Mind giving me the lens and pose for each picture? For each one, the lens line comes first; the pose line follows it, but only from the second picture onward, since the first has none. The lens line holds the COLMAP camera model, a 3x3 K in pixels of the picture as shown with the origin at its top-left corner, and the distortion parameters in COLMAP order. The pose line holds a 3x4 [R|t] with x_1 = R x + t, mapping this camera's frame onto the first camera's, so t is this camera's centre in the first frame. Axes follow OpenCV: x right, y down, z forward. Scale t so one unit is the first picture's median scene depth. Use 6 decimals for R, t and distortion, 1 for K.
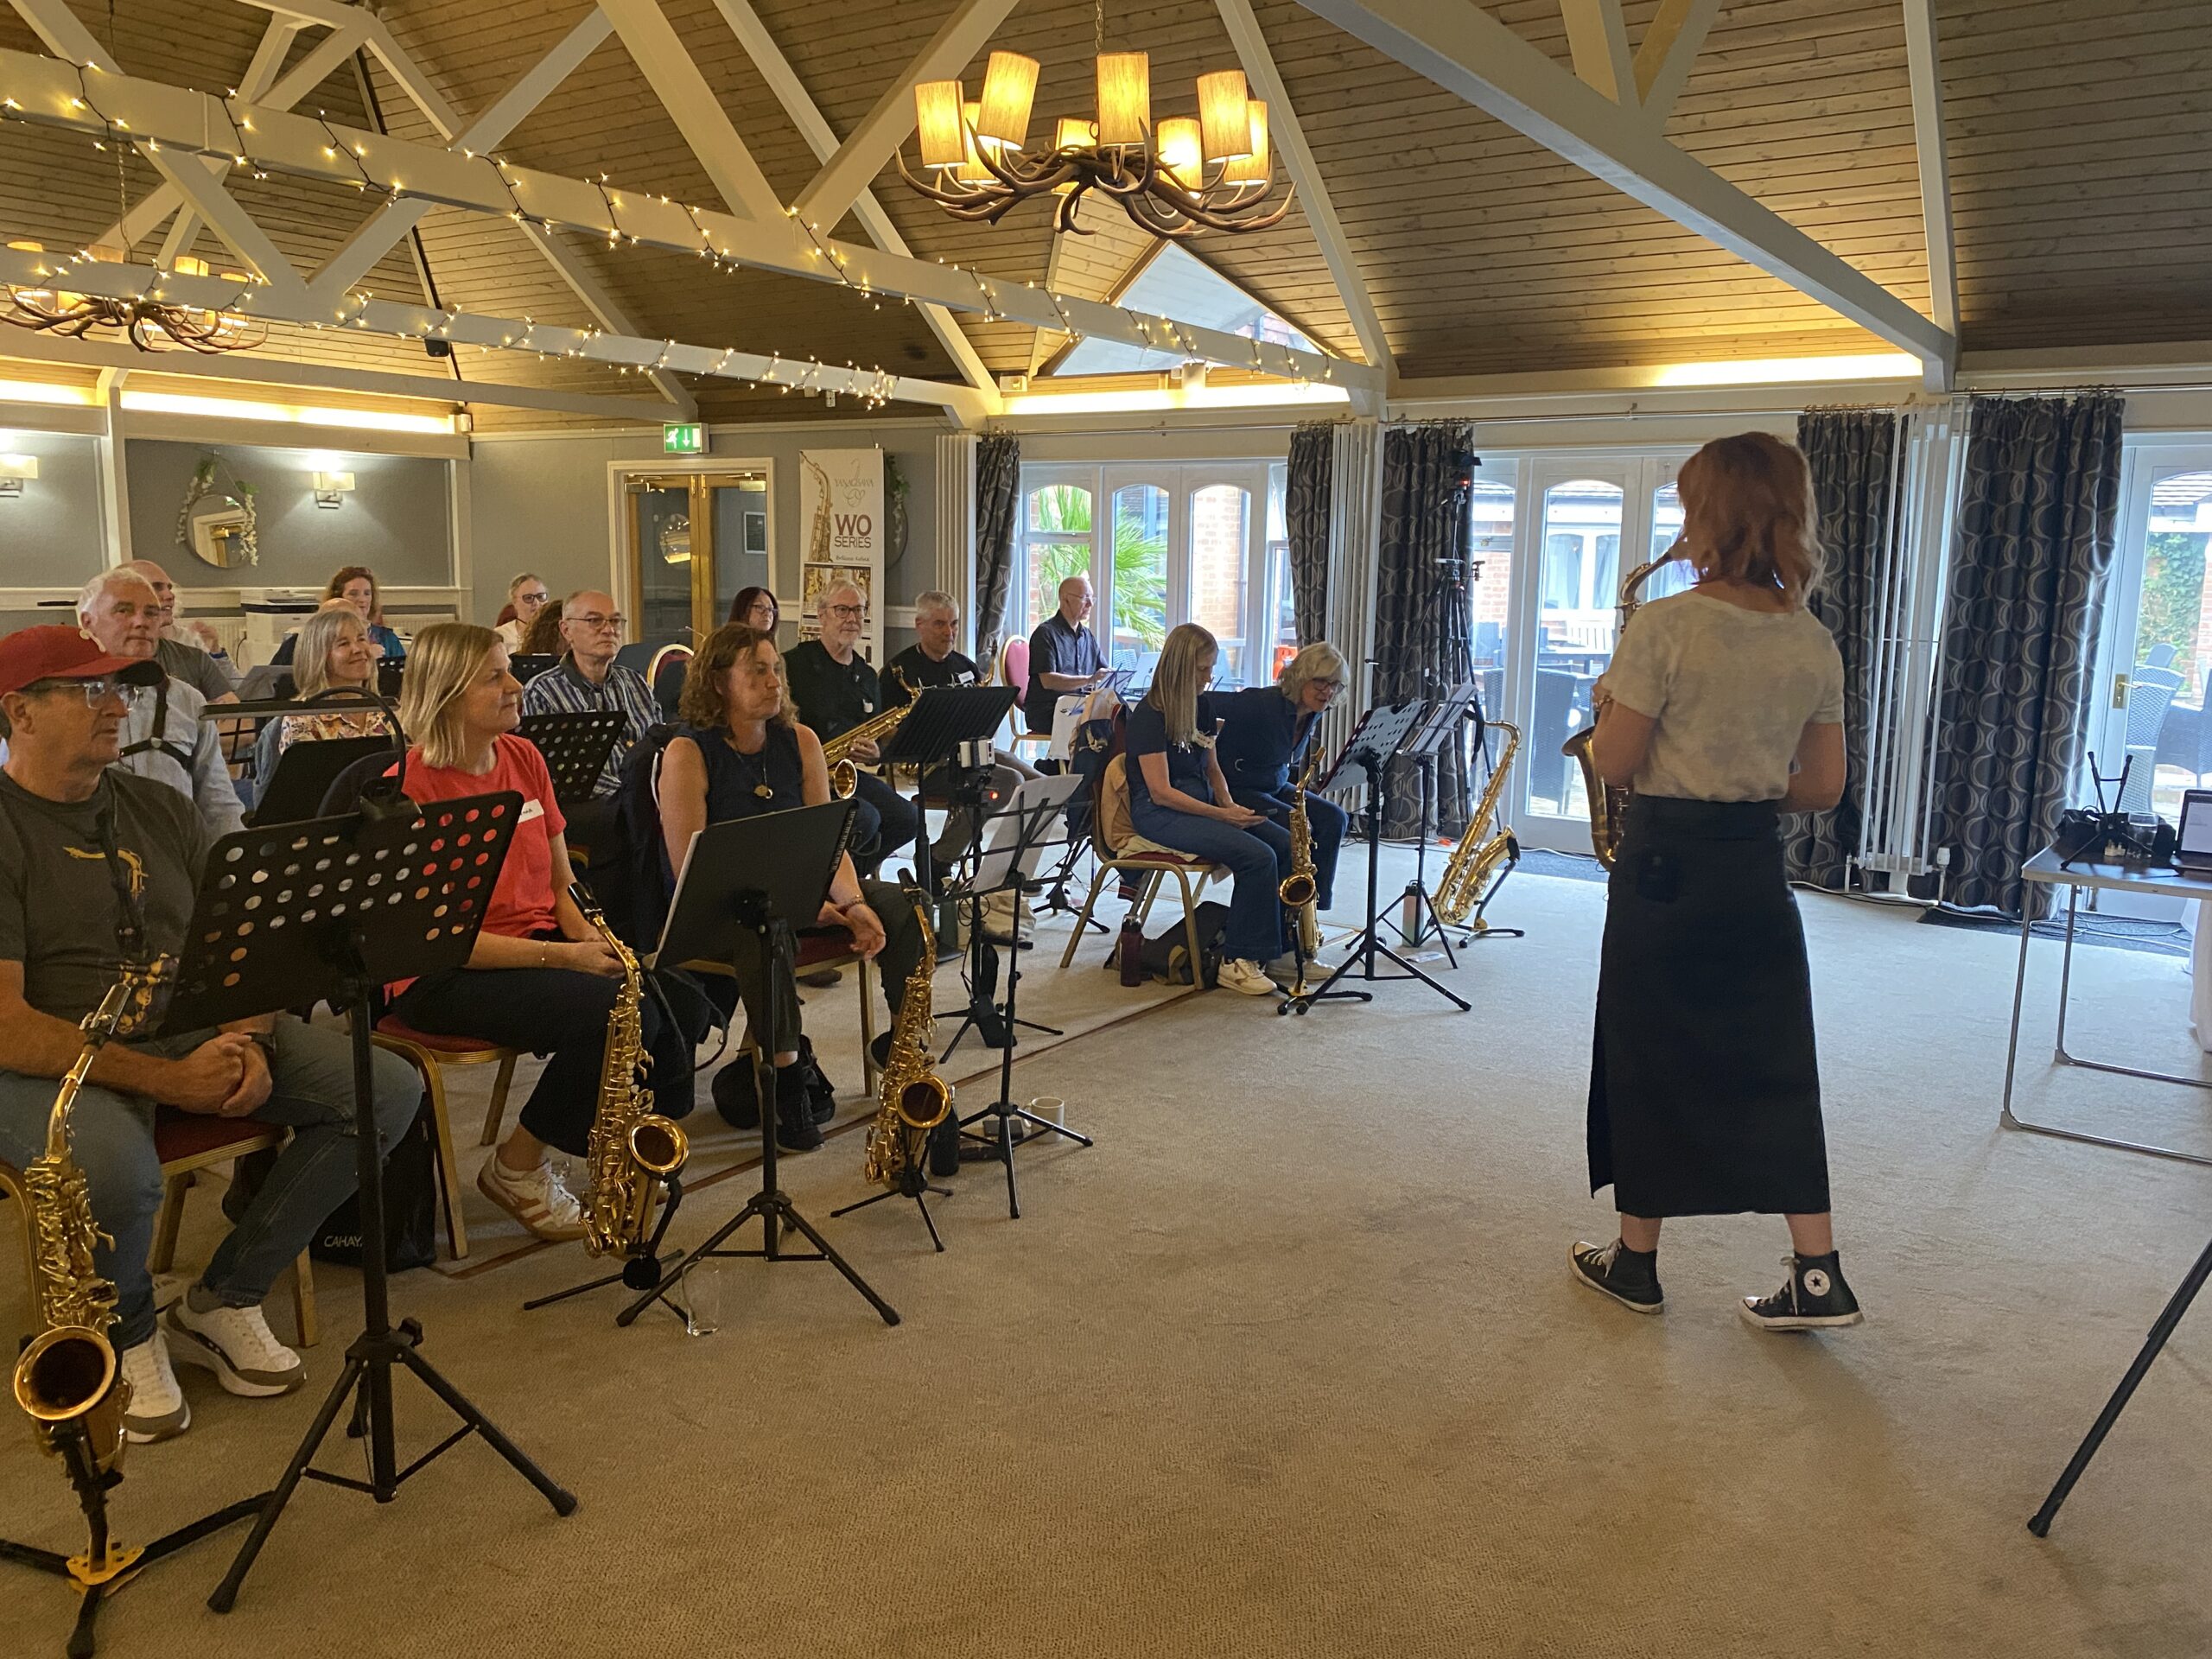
lens RADIAL K [[1691.1, 0, 1115.4], [0, 1691.1, 814.4], [0, 0, 1]] dist [0.030258, -0.036917]
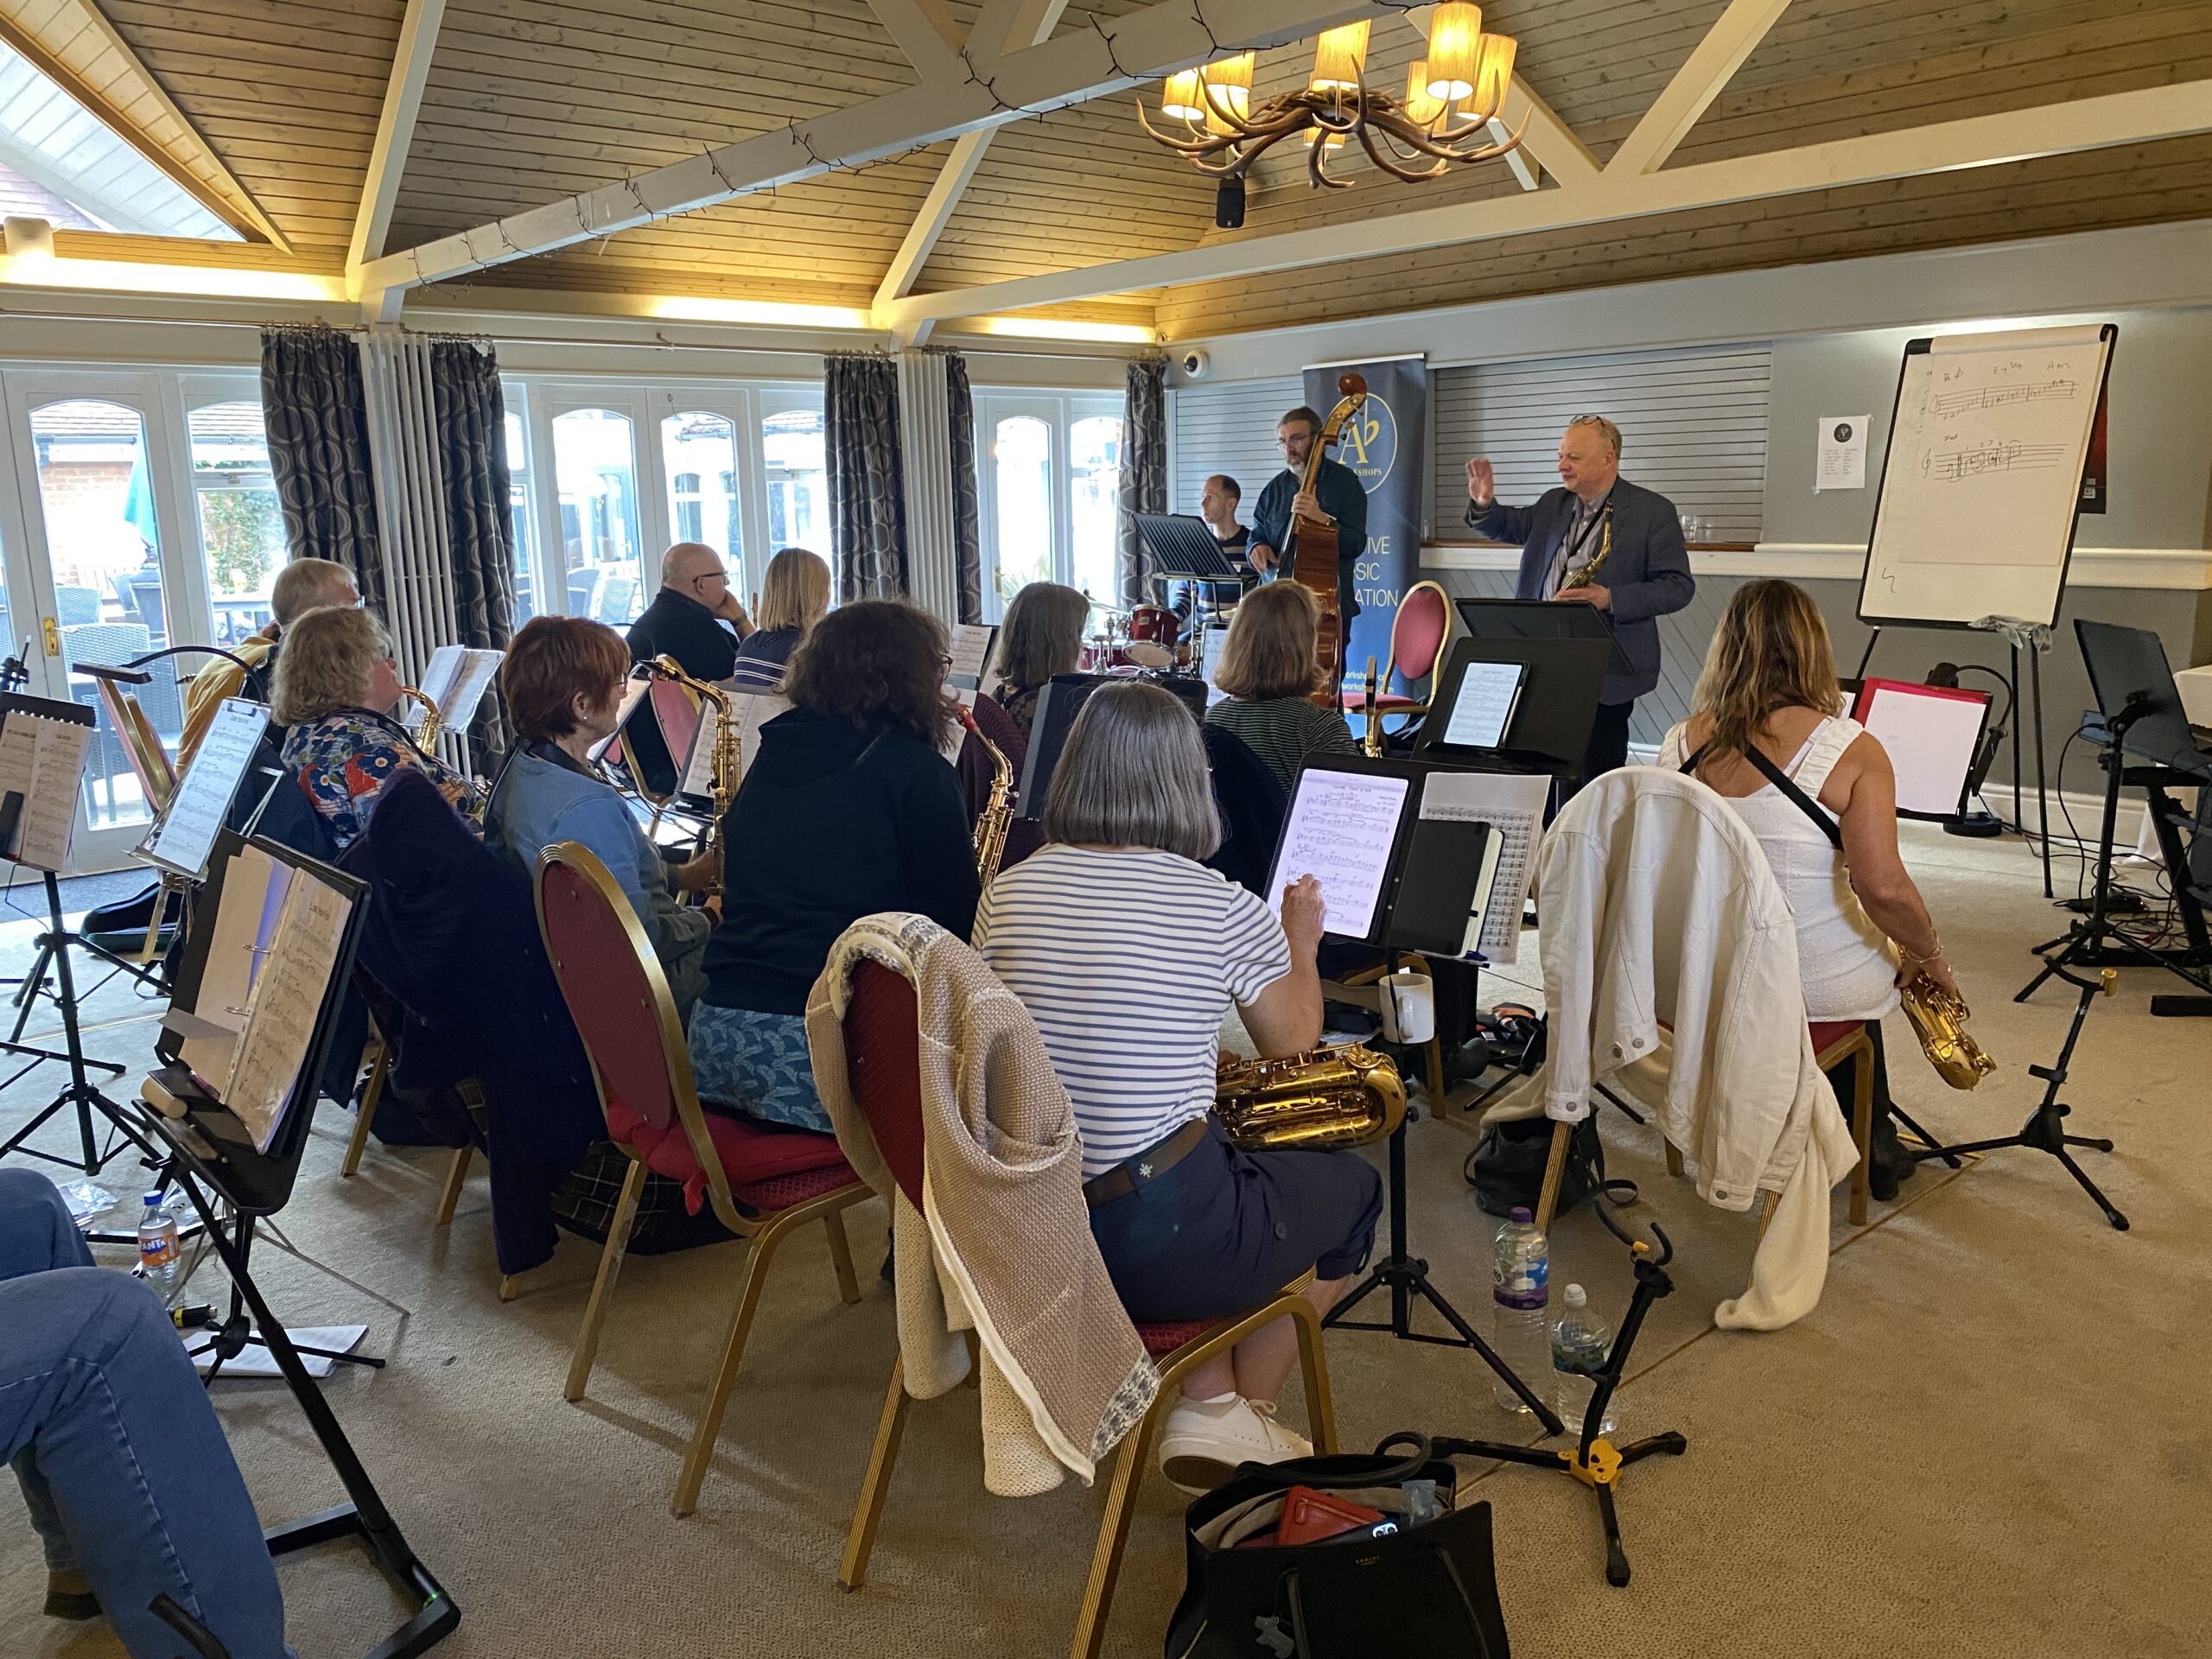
lens RADIAL K [[1691.1, 0, 1095.9], [0, 1691.1, 820.4], [0, 0, 1]] dist [0.030258, -0.036917]
pose [[0.251533, -0.212974, 0.944126, -0.616596], [0.167937, 0.970296, 0.174136, -0.093606], [-0.953168, 0.114752, 0.279827, 0.499922]]
